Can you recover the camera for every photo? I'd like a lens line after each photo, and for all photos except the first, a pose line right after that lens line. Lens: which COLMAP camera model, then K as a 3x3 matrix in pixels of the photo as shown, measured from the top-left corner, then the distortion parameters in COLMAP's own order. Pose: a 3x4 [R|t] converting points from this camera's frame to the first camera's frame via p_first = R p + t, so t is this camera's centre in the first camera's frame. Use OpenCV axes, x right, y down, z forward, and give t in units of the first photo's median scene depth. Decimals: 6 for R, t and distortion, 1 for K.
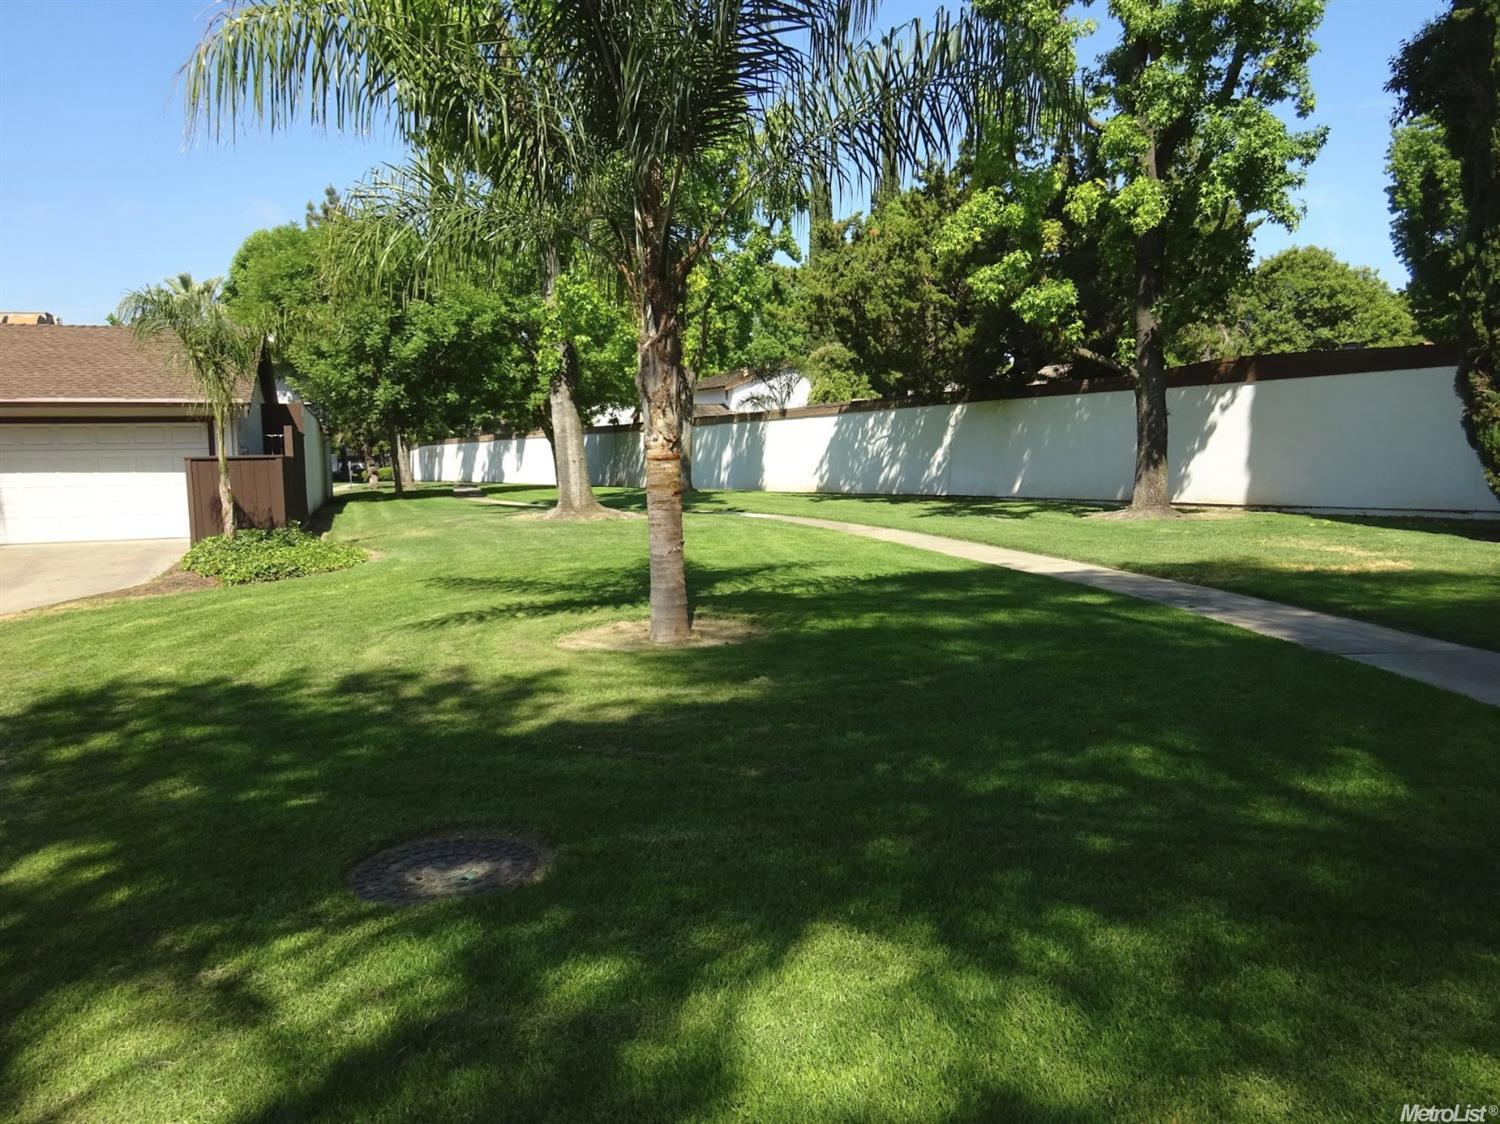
lens RADIAL K [[1104.6, 0, 750.0], [0, 1104.6, 562.0], [0, 0, 1]] dist [-0.005417, -0.006342]
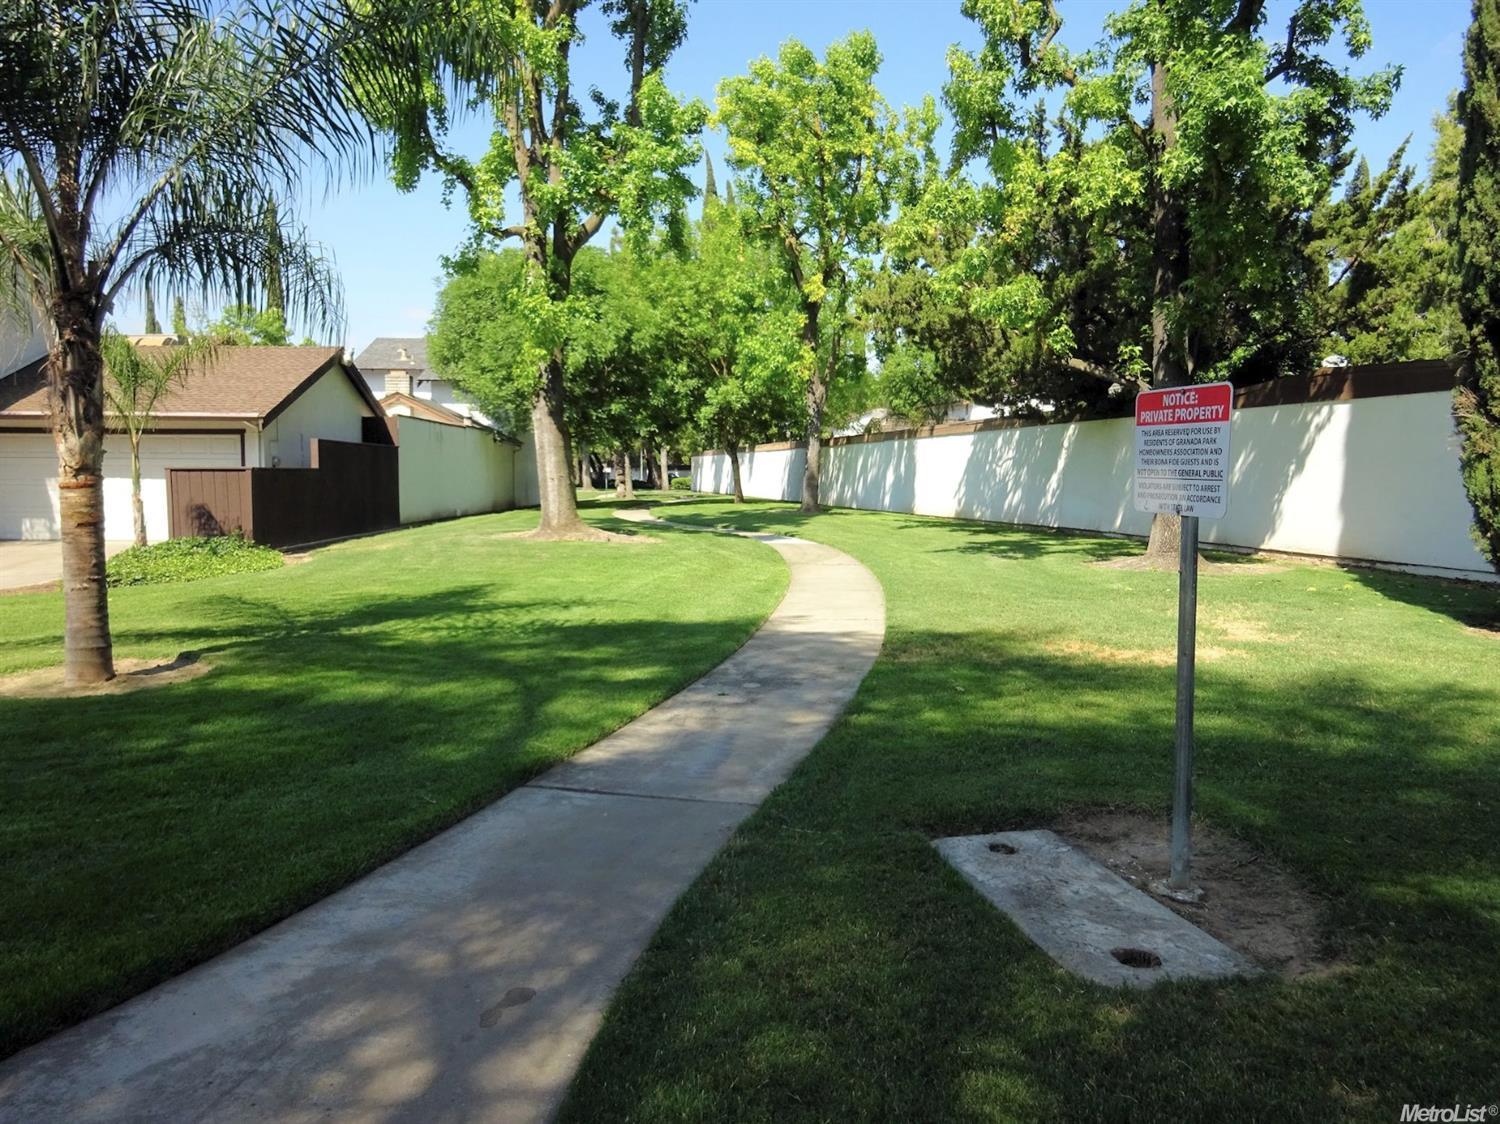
lens RADIAL K [[1104.6, 0, 750.0], [0, 1104.6, 562.0], [0, 0, 1]] dist [-0.005417, -0.006342]
pose [[0.949419, 0.049115, -0.310148, 0.215796], [-0.052601, 0.998611, -0.002883, -0.017155], [0.309576, 0.019052, 0.950684, 0.091464]]
